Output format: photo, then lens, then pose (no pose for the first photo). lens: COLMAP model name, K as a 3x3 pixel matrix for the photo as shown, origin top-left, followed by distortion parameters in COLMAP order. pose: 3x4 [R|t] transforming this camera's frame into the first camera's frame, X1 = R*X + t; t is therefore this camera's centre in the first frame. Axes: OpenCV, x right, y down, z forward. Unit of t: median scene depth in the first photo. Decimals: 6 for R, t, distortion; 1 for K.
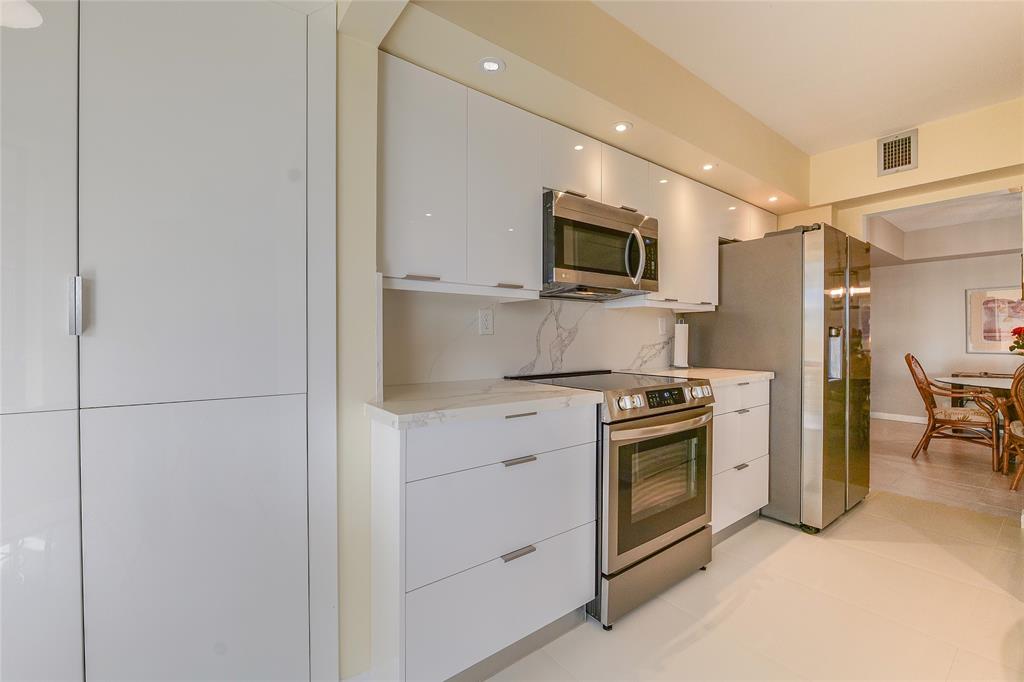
lens RADIAL K [[447.5, 0, 512.0], [0, 447.5, 341.0], [0, 0, 1]] dist [-0.001917, -0.000175]
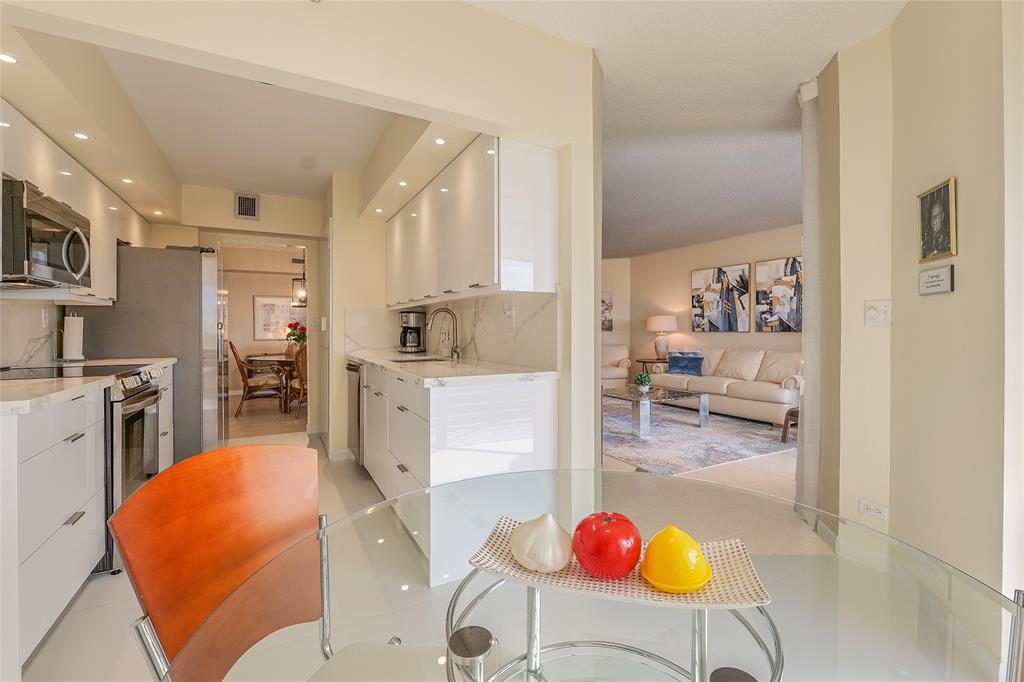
lens RADIAL K [[447.5, 0, 512.0], [0, 447.5, 341.0], [0, 0, 1]] dist [-0.001917, -0.000175]
pose [[0.199363, -0.029554, 0.979480, -0.443207], [0.012409, 0.999541, 0.027633, 0.000414], [-0.979847, 0.006645, 0.199638, -0.168834]]
